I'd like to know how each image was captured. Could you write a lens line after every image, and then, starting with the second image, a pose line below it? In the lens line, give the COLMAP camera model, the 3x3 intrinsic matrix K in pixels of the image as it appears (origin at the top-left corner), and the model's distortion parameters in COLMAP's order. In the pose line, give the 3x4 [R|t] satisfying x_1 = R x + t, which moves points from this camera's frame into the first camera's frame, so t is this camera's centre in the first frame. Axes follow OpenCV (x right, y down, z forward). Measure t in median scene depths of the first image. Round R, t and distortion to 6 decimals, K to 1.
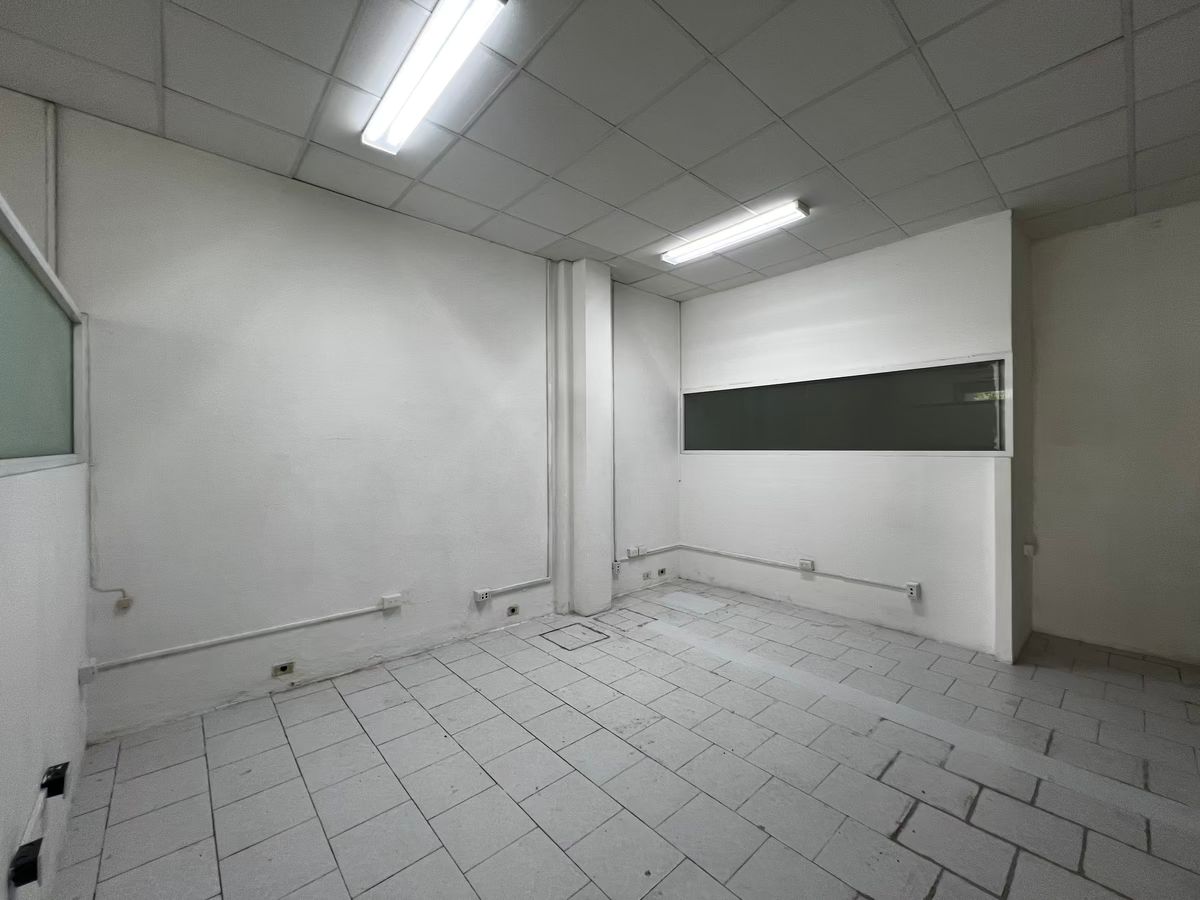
lens RADIAL K [[481.8, 0, 600.0], [0, 481.8, 450.0], [0, 0, 1]] dist [-0.001641, -0.000023]
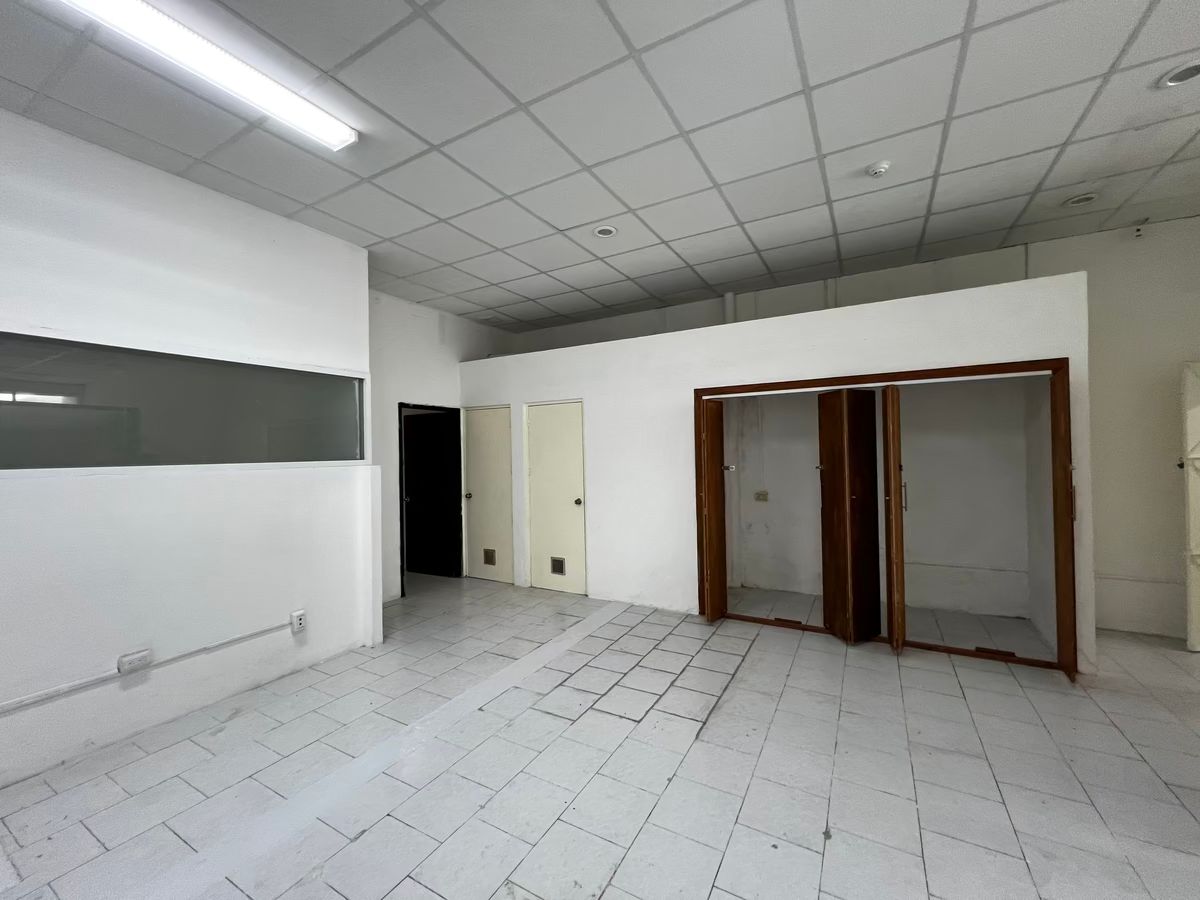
lens RADIAL K [[481.8, 0, 600.0], [0, 481.8, 450.0], [0, 0, 1]] dist [-0.001641, -0.000023]
pose [[-0.320145, 0.005746, 0.947351, -0.396455], [0.018390, 0.999831, 0.000151, -0.011281], [-0.947190, 0.017470, -0.320197, 0.826073]]
